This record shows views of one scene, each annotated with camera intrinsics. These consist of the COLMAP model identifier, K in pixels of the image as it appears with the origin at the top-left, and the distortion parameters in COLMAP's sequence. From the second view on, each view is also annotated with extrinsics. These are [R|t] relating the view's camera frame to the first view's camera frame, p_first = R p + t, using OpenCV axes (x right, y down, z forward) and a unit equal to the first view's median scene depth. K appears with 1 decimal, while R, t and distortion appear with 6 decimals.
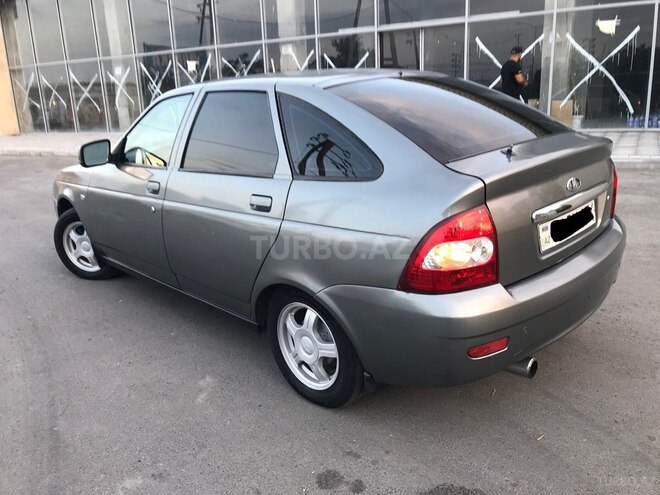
lens RADIAL K [[570.3, 0, 327.5], [0, 570.3, 248.5], [0, 0, 1]] dist [0.001906, 0.017459]
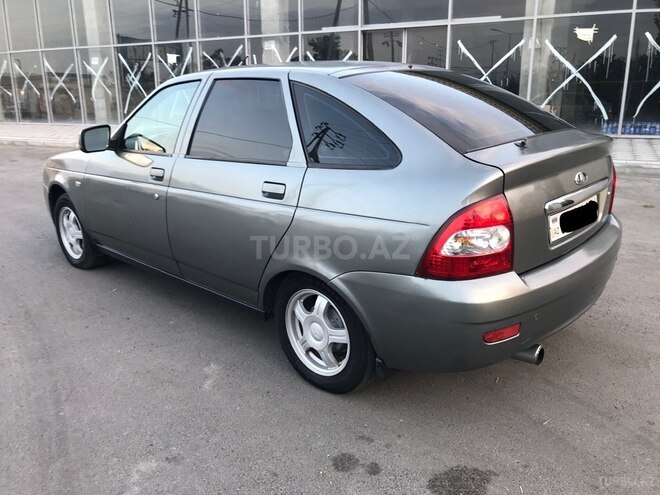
lens RADIAL K [[568.2, 0, 335.9], [0, 568.2, 245.7], [0, 0, 1]] dist [0.014139, 0.000198]
pose [[0.998376, 0.018417, 0.053918, -0.053486], [-0.018339, 0.999830, -0.001942, 0.016215], [-0.053944, 0.000950, 0.998543, -0.007200]]
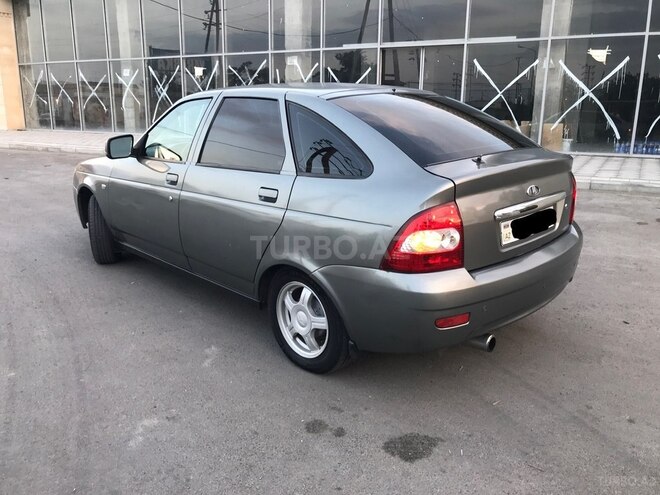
lens RADIAL K [[556.4, 0, 330.0], [0, 556.4, 247.5], [0, 0, 1]] dist [0.010221, -0.002255]
pose [[0.998722, 0.048639, 0.013704, -0.001143], [-0.048425, 0.998706, -0.015548, 0.034951], [-0.014443, 0.014865, 0.999785, -0.122455]]
